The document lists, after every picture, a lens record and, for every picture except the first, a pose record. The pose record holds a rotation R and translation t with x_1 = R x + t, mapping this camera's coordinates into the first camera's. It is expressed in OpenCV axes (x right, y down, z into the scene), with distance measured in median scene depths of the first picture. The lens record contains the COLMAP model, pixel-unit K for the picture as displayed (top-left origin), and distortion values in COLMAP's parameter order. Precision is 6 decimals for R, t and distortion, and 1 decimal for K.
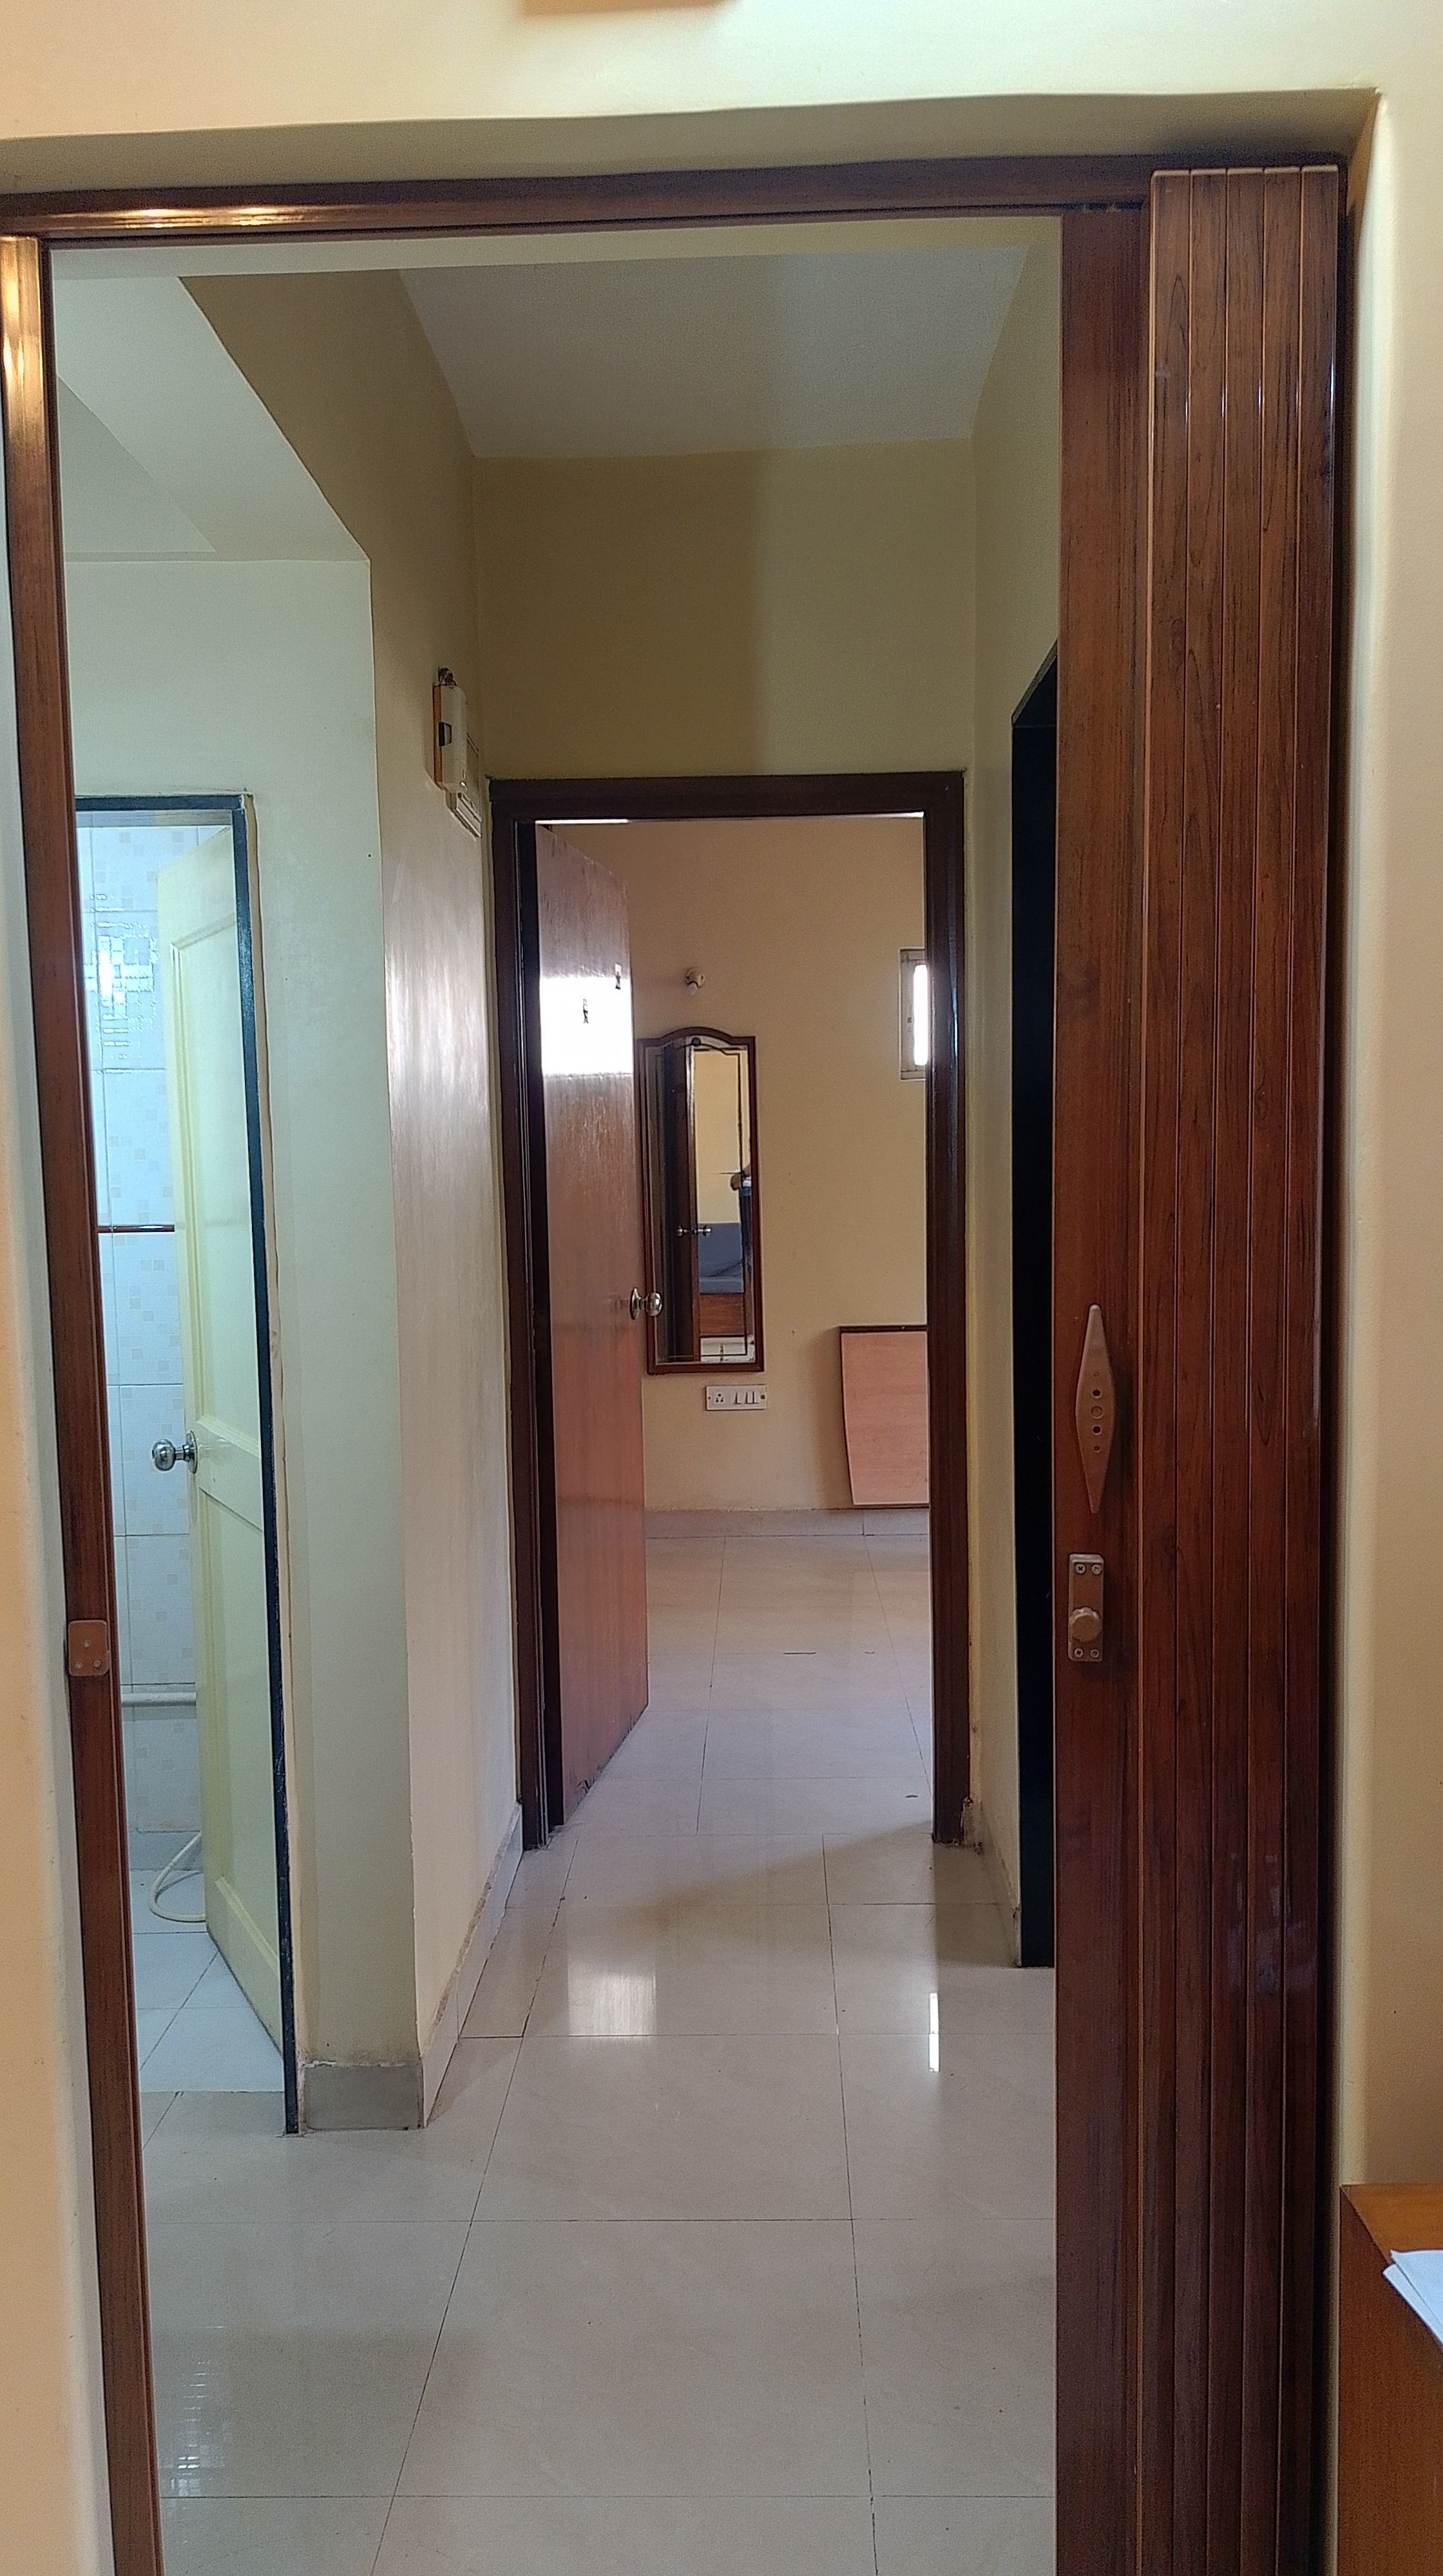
lens RADIAL K [[1862.7, 0, 728.0], [0, 1862.7, 1342.2], [0, 0, 1]] dist [0.079468, 0.000685]
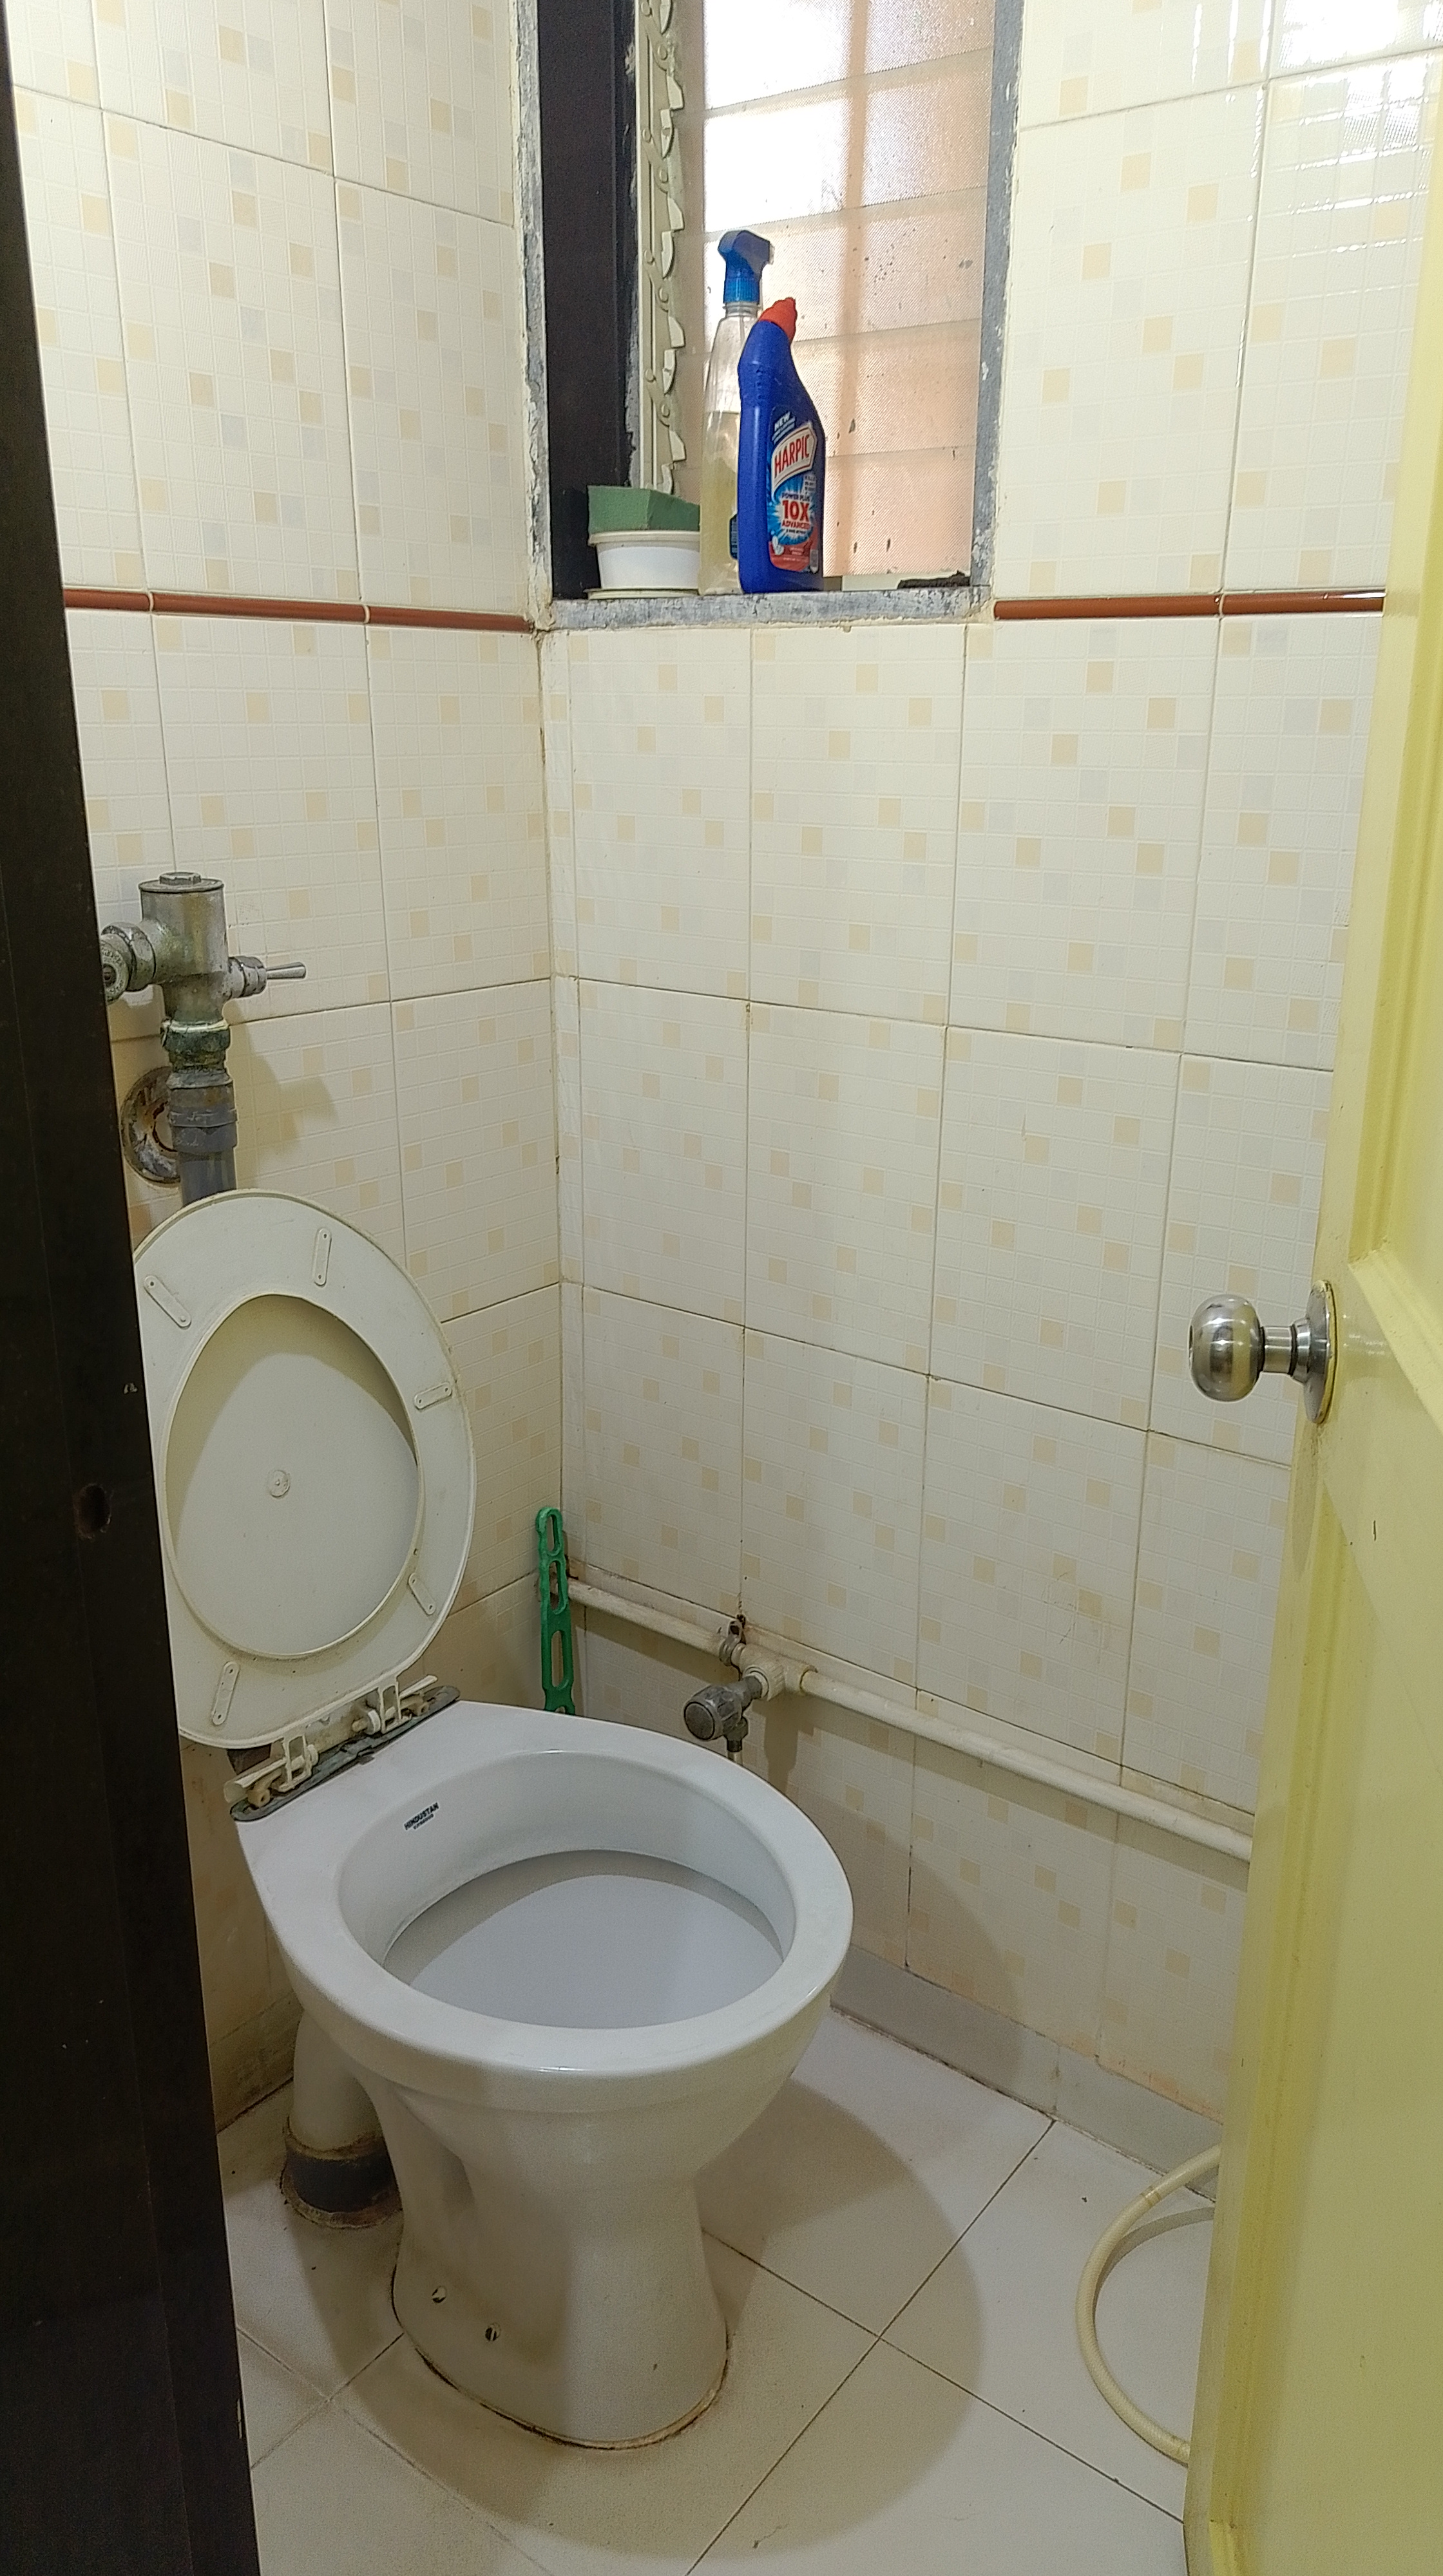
lens RADIAL K [[1862.7, 0, 728.0], [0, 1862.7, 1342.2], [0, 0, 1]] dist [0.079468, 0.000685]
pose [[0.814184, 0.209386, -0.541537, -0.202665], [-0.078085, 0.963723, 0.255226, -0.011549], [0.575332, -0.165515, 0.800998, 0.712342]]
